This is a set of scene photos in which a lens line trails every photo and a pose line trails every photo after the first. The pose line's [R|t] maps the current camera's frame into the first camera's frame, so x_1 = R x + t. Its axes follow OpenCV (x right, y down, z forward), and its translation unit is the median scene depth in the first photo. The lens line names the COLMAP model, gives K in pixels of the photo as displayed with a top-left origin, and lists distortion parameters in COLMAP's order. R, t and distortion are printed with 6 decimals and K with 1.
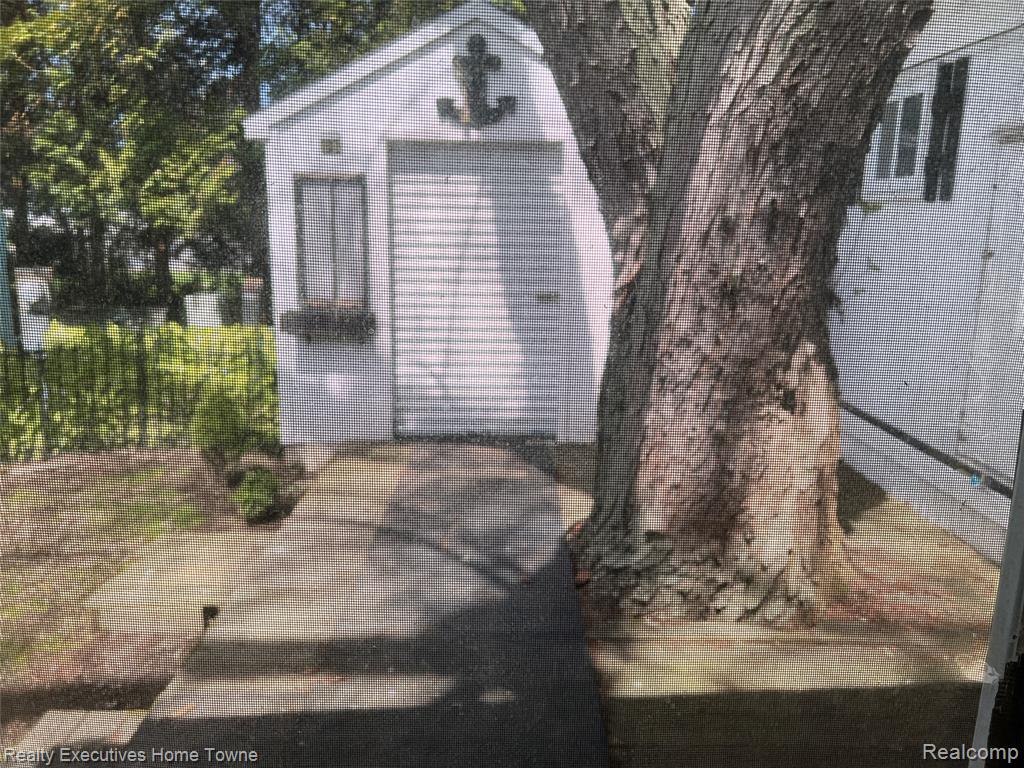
lens RADIAL K [[769.7, 0, 511.5], [0, 769.7, 374.5], [0, 0, 1]] dist [0.038817, -0.043142]
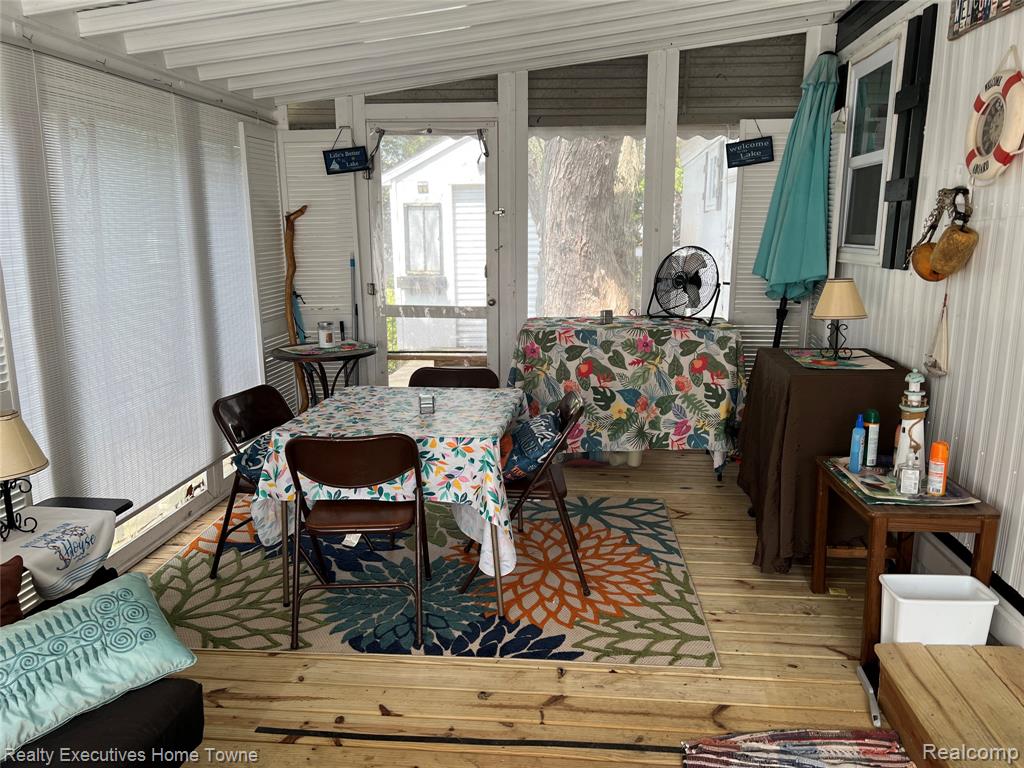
lens RADIAL K [[769.7, 0, 518.7], [0, 769.7, 391.1], [0, 0, 1]] dist [0.038817, -0.043142]
pose [[0.993823, 0.004914, -0.110868, 0.213836], [-0.004147, 0.999966, 0.007154, 0.188738], [0.110900, -0.006650, 0.993809, -0.867242]]
